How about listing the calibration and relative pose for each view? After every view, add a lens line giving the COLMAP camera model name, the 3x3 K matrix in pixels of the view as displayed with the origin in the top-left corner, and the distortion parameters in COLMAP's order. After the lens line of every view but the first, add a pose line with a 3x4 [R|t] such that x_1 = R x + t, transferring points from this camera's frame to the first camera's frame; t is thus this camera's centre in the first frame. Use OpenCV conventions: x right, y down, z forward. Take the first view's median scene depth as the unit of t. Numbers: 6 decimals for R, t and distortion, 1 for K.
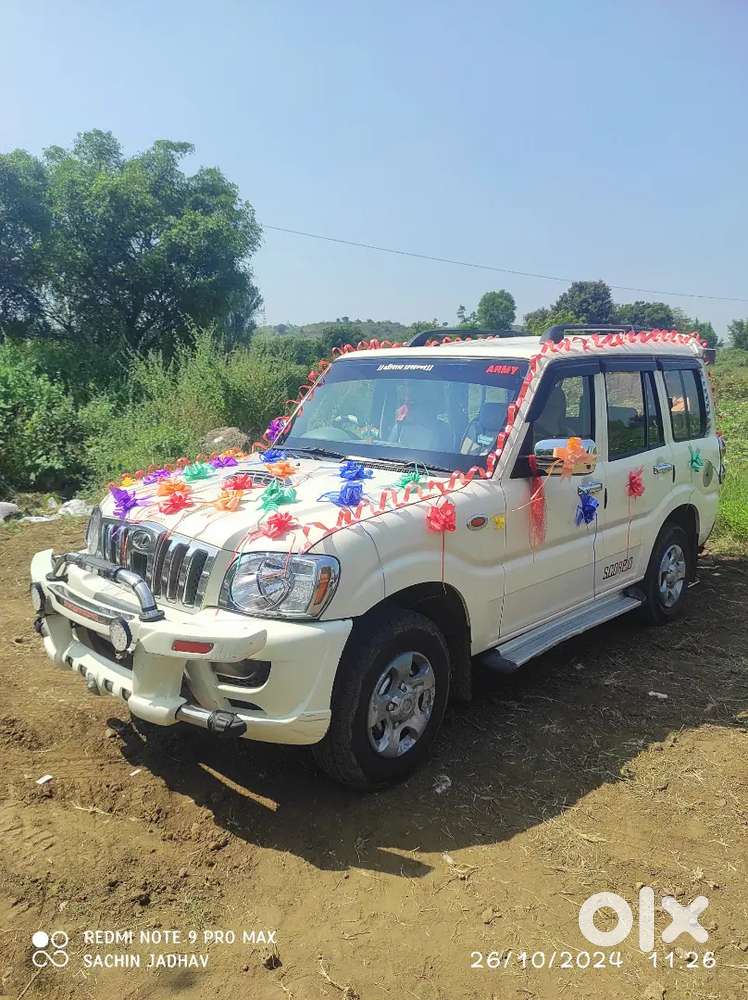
lens RADIAL K [[766.5, 0, 374.2], [0, 766.5, 488.3], [0, 0, 1]] dist [0.005271, 0.000440]
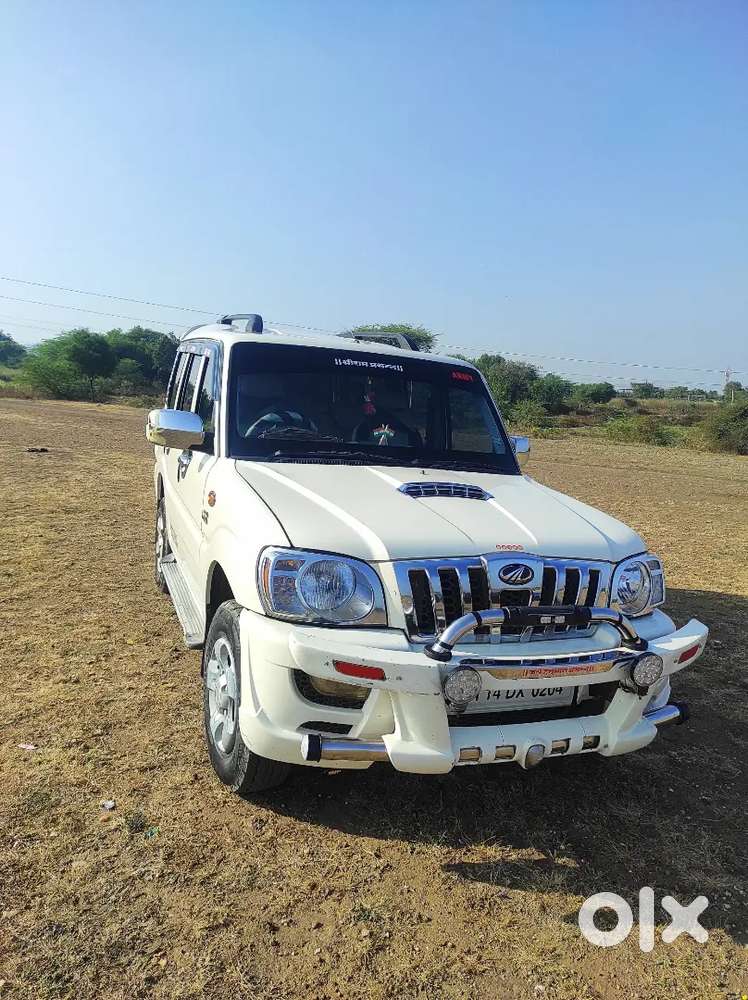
lens RADIAL K [[737.8, 0, 374.0], [0, 737.8, 500.0], [0, 0, 1]] dist [0.052853, -0.044896]
pose [[0.436806, -0.097571, 0.894249, -1.153939], [0.047397, 0.995216, 0.085436, -0.094959], [-0.898306, 0.005066, 0.439341, 0.830752]]
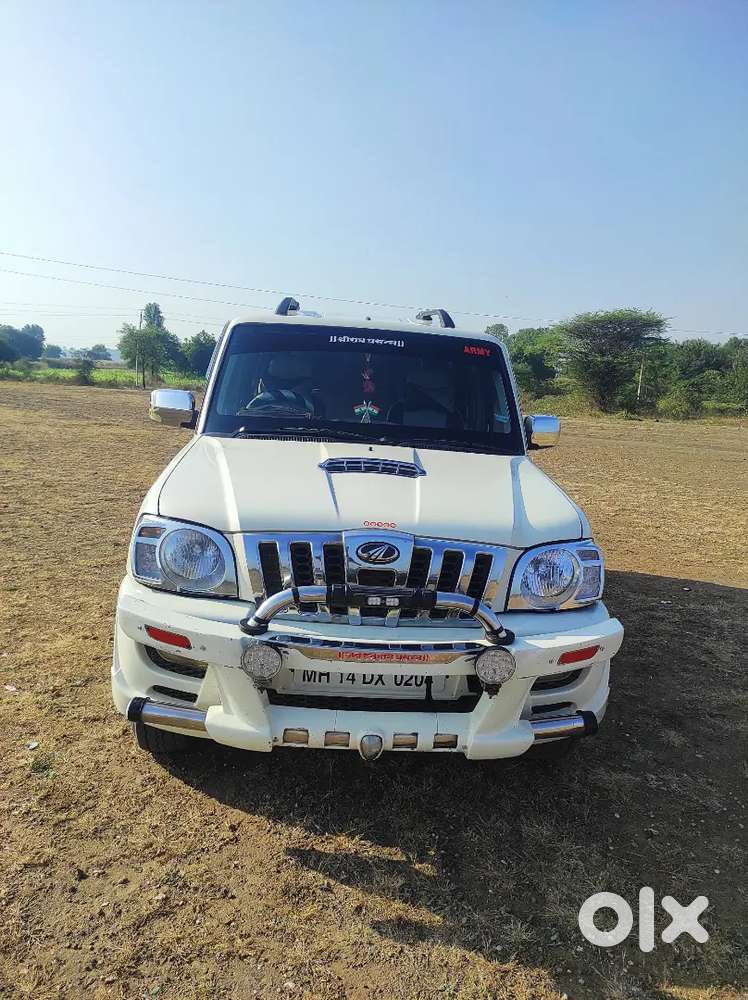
lens RADIAL K [[737.8, 0, 374.0], [0, 737.8, 500.0], [0, 0, 1]] dist [0.052853, -0.044896]
pose [[0.686858, -0.089383, 0.721274, -0.897043], [0.045882, 0.995762, 0.079706, -0.049028], [-0.725342, -0.021653, 0.688048, 0.512679]]
